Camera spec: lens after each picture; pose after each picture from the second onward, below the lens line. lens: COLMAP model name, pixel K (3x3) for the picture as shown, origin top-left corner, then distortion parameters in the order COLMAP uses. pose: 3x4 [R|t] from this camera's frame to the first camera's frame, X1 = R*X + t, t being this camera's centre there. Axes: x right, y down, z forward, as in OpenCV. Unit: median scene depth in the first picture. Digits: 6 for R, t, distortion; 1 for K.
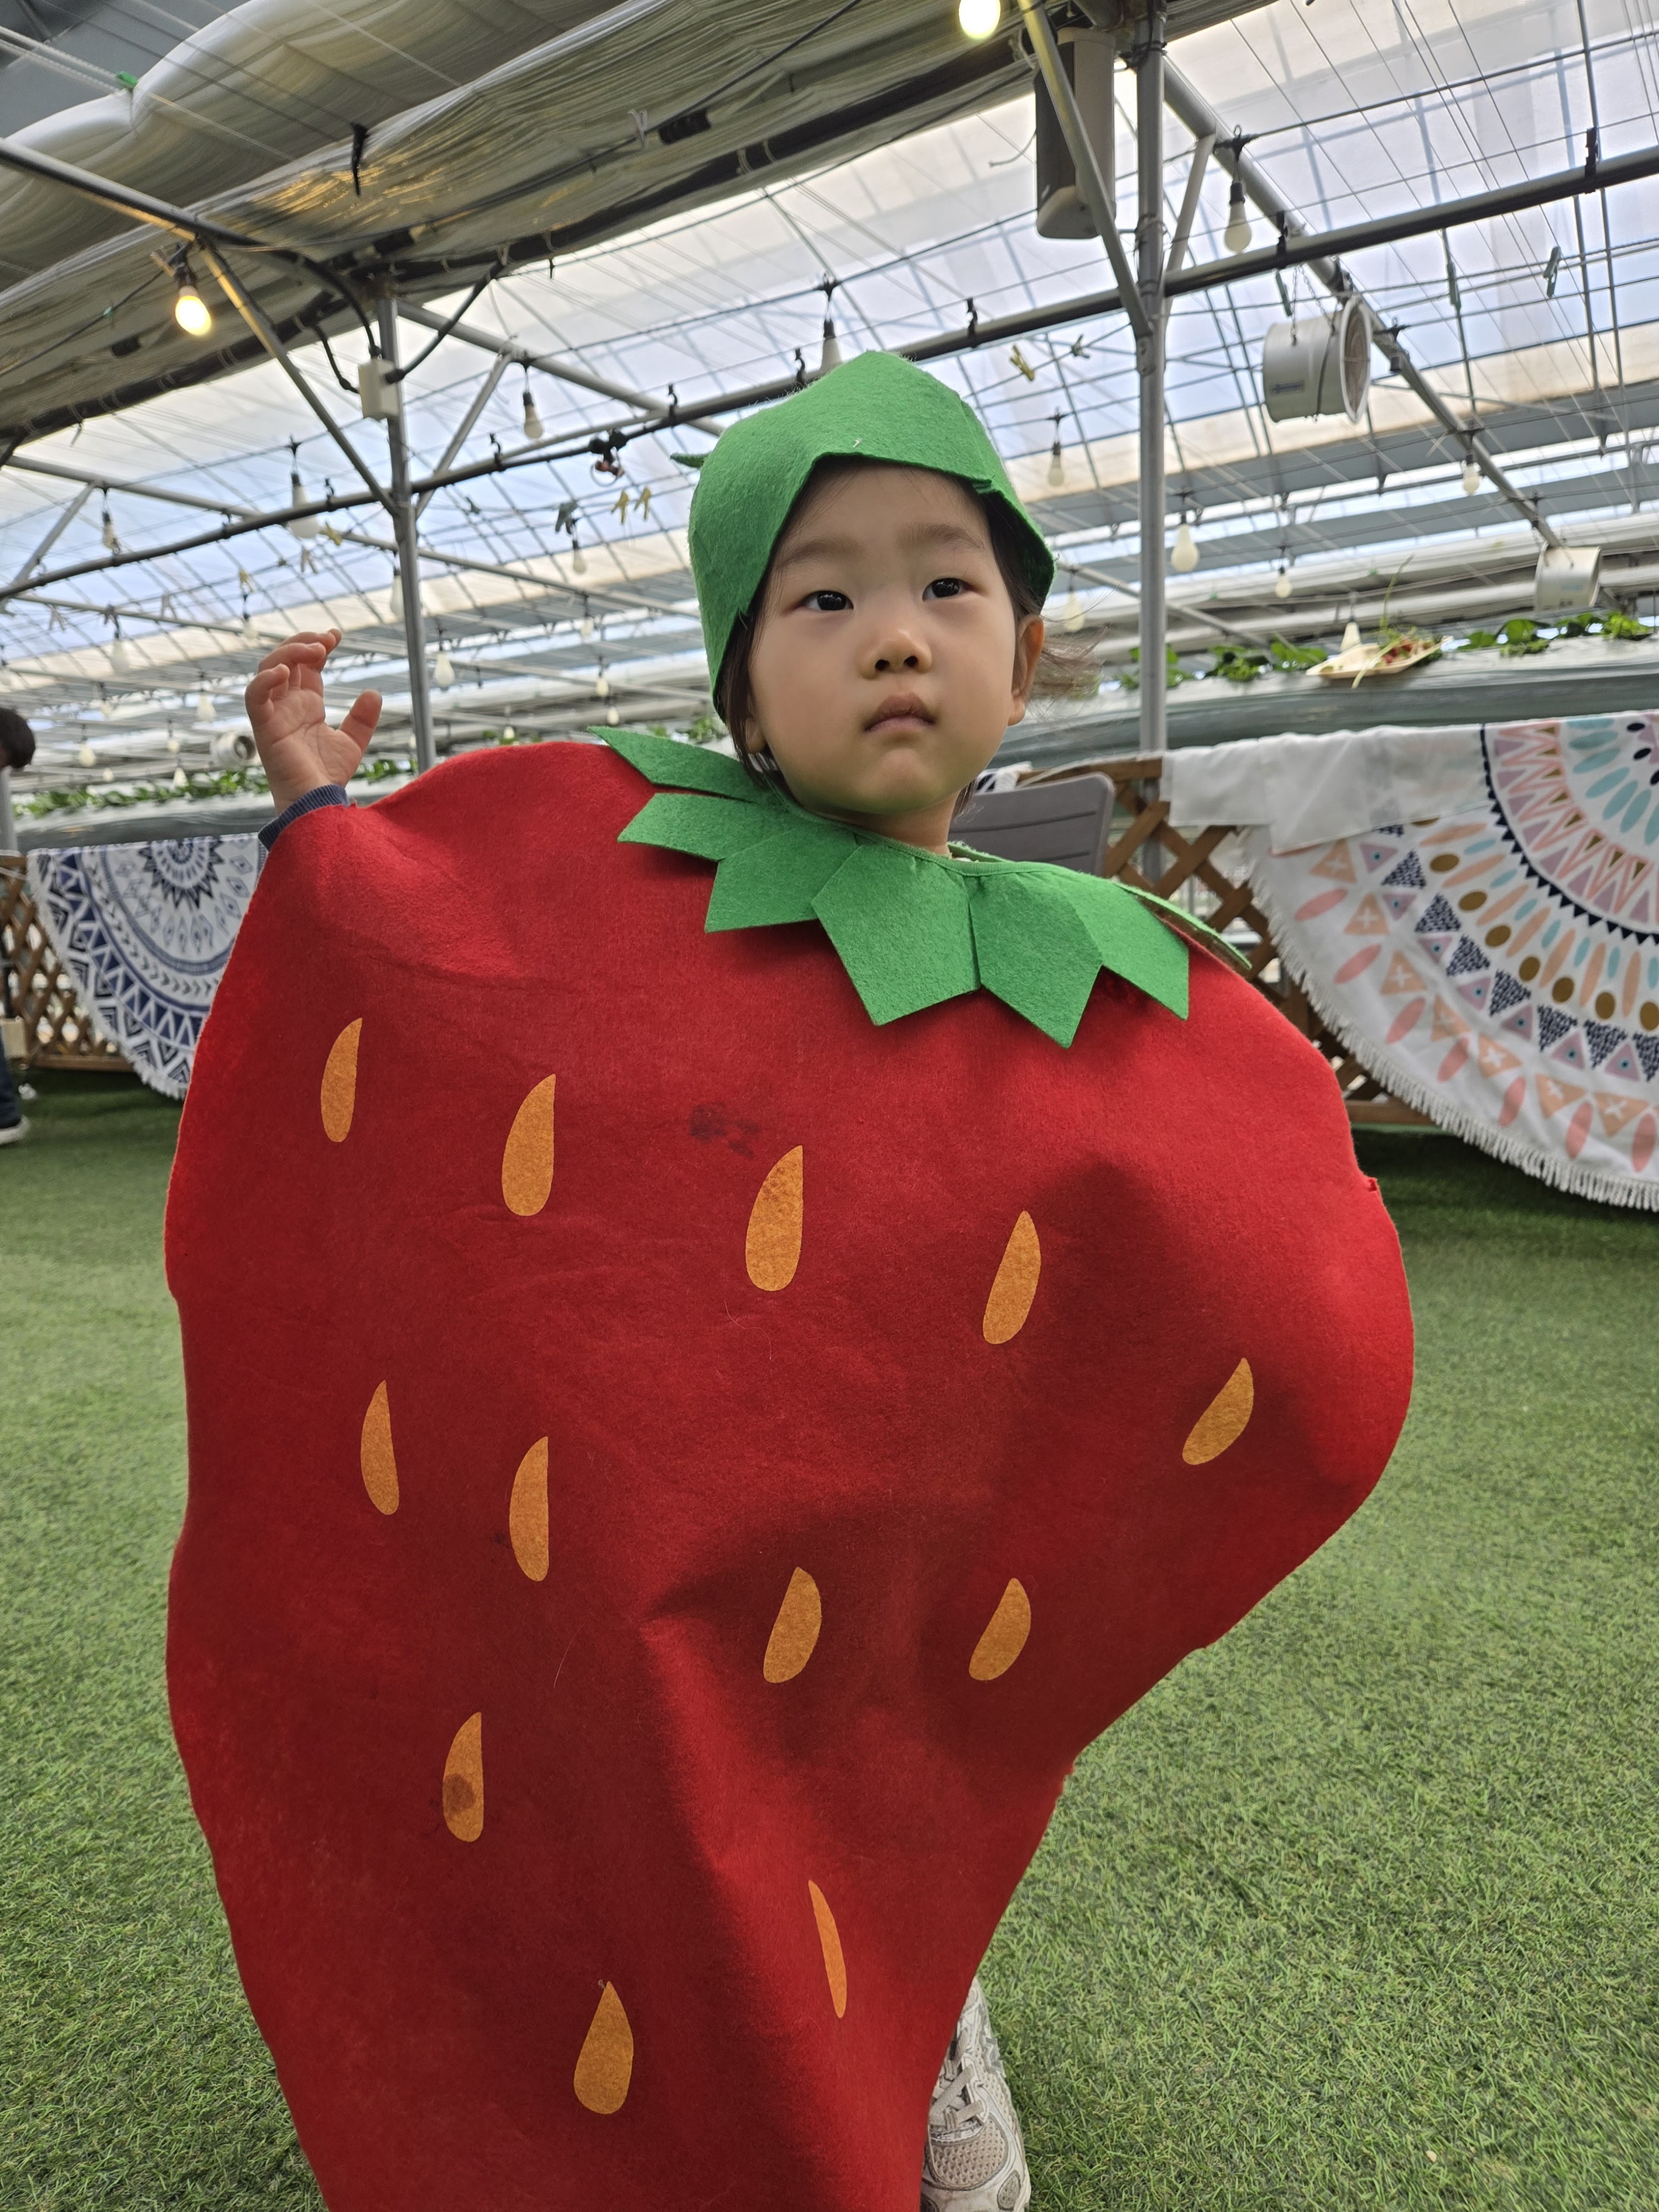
lens RADIAL K [[1479.4, 0, 837.9], [0, 1479.4, 1099.9], [0, 0, 1]] dist [0.067395, -0.001297]
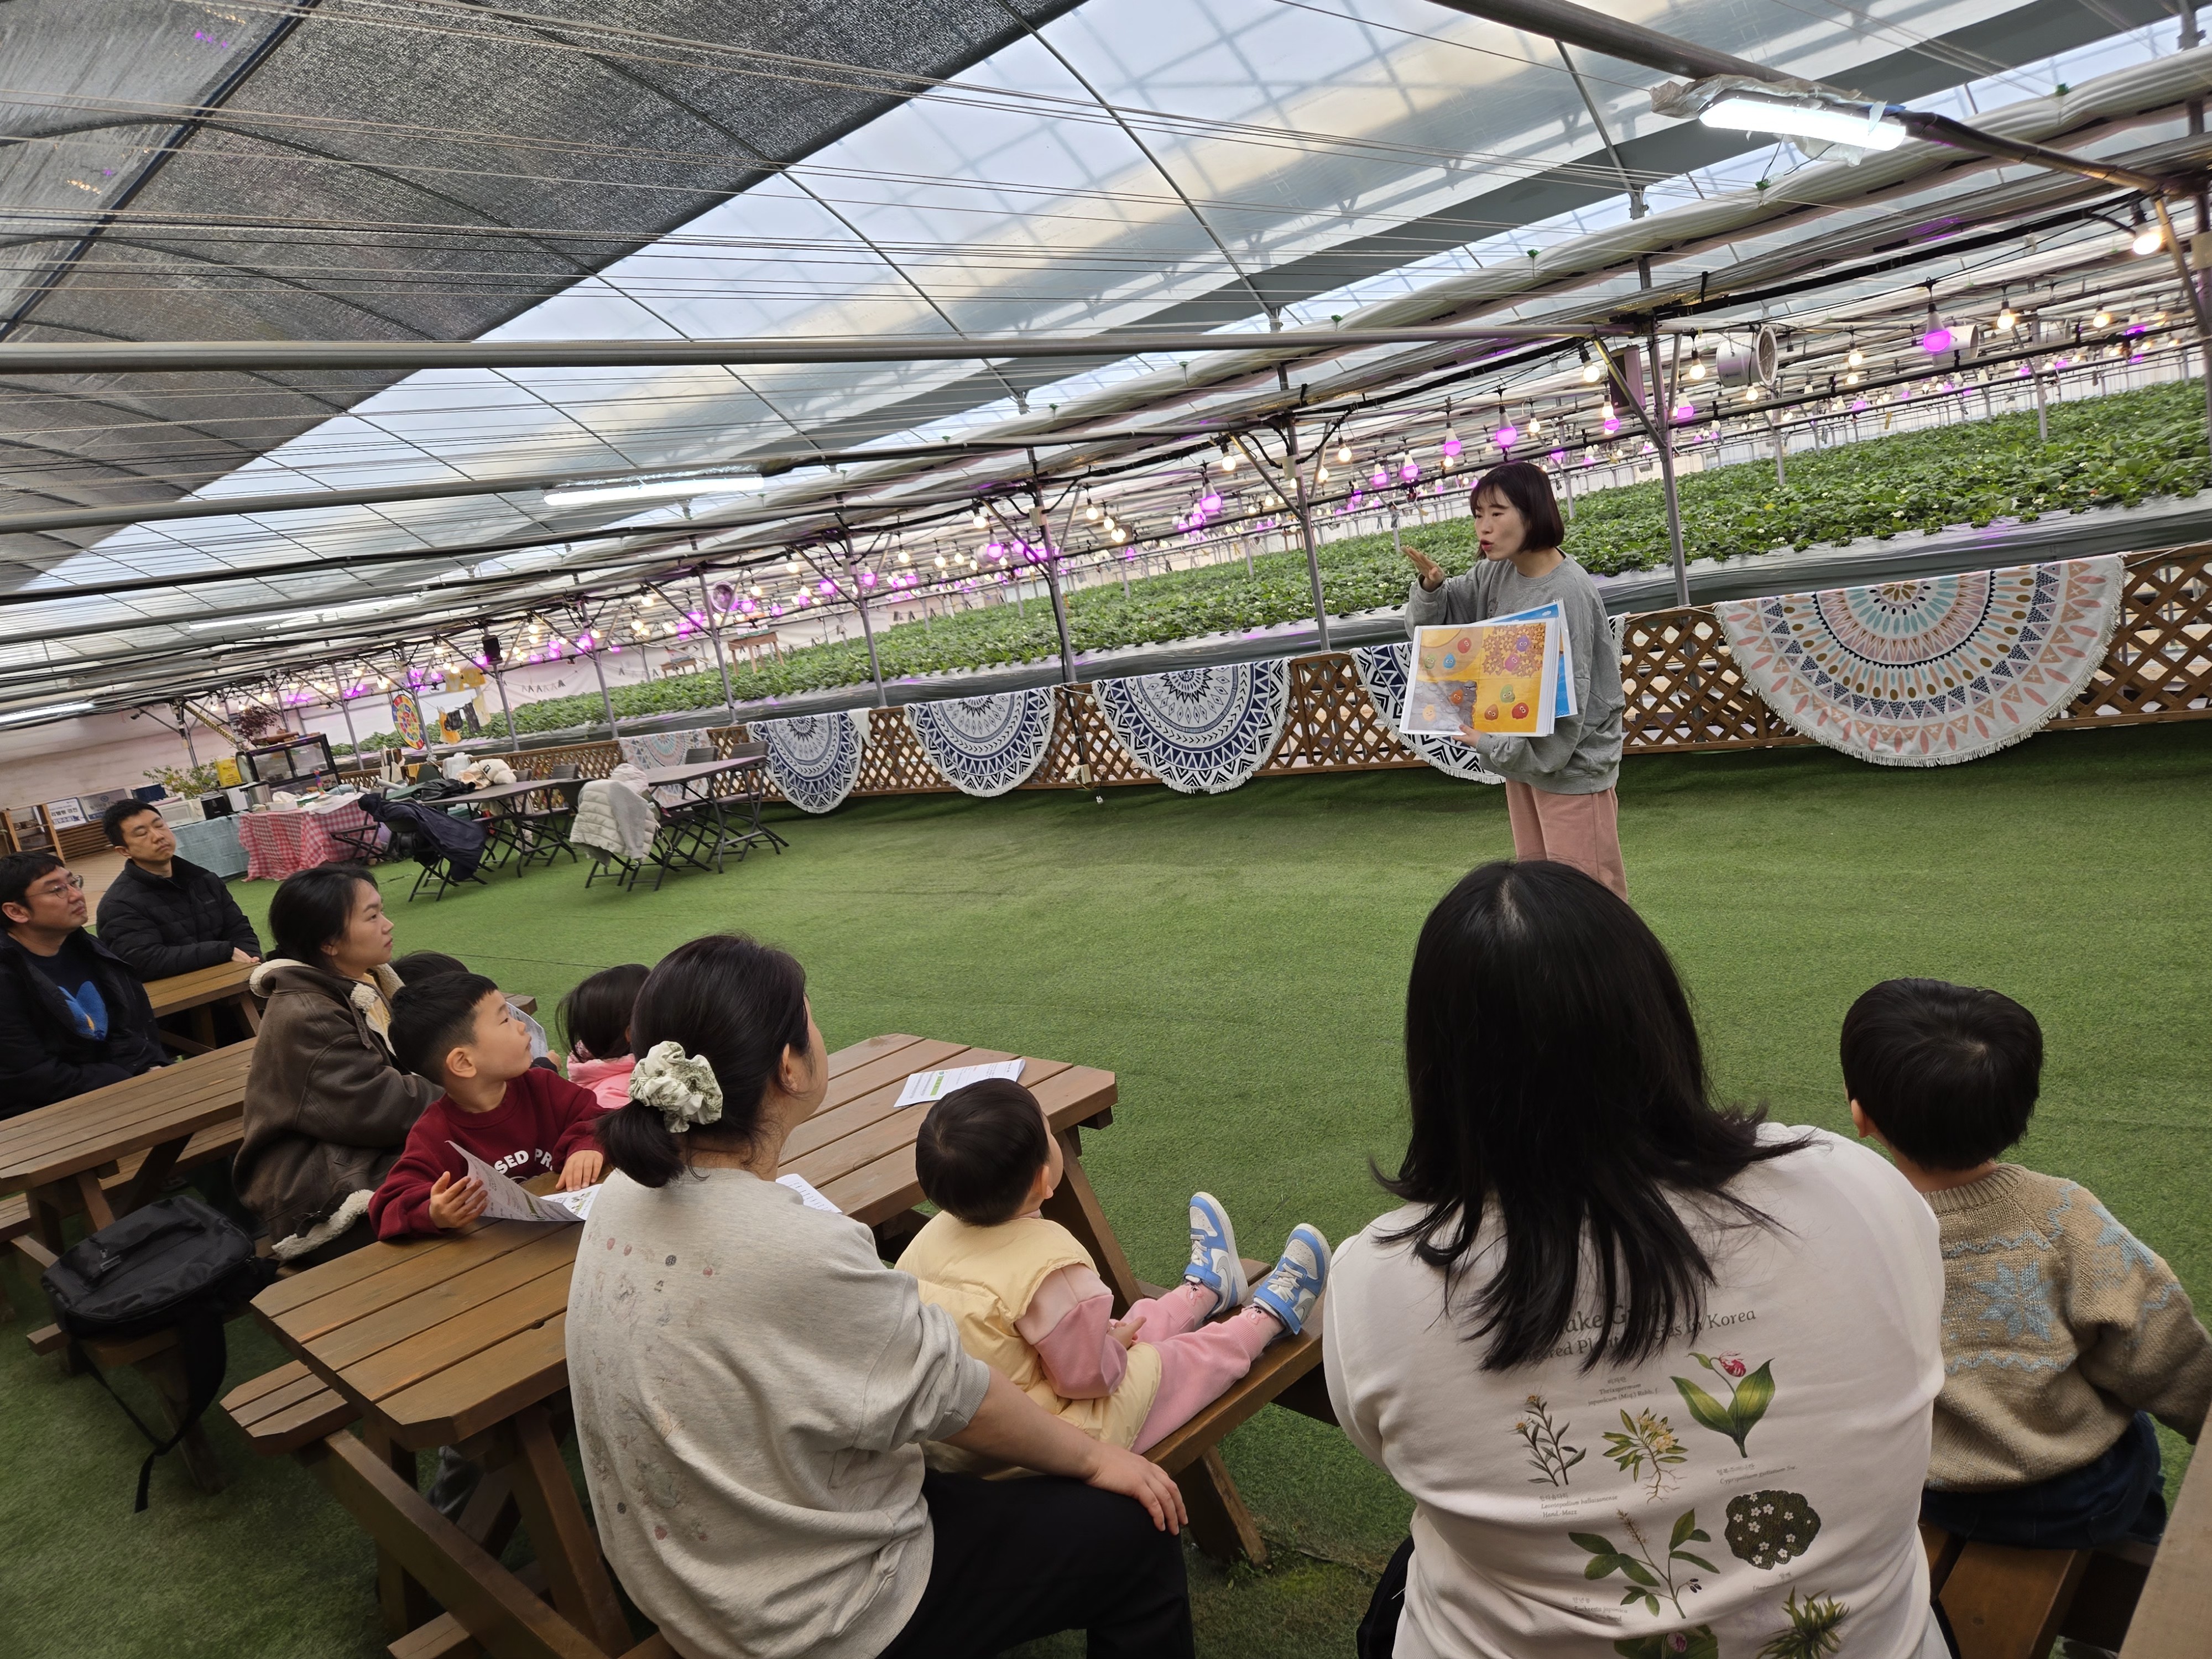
lens RADIAL K [[1479.4, 0, 1092.7], [0, 1479.4, 835.6], [0, 0, 1]] dist [0.067395, -0.001297]
pose [[0.974426, -0.122125, -0.188626, -0.341180], [0.136270, 0.988609, 0.063892, -0.159181], [0.178675, -0.087963, 0.979968, -1.742728]]
